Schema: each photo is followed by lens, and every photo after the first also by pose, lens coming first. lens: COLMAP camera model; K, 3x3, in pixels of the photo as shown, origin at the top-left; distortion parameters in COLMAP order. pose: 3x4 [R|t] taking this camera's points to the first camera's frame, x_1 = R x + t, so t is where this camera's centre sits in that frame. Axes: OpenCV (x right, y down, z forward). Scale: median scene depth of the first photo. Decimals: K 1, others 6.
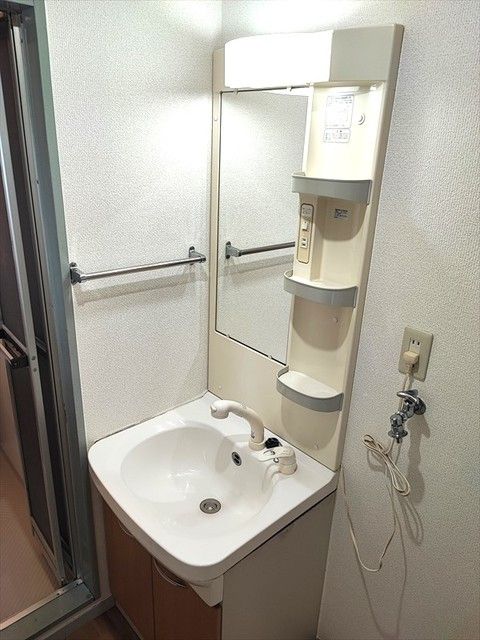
lens RADIAL K [[466.1, 0, 240.3], [0, 466.1, 317.1], [0, 0, 1]] dist [0.005164, -0.006214]
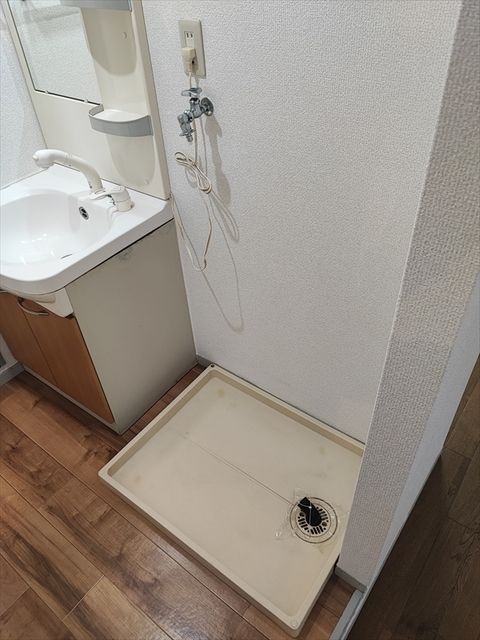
lens RADIAL K [[466.1, 0, 240.1], [0, 466.1, 320.5], [0, 0, 1]] dist [0.005164, -0.006214]
pose [[0.976882, -0.193794, 0.090250, 0.233969], [0.150186, 0.922571, 0.355396, 0.244071], [-0.152135, -0.333625, 0.930349, -0.147234]]
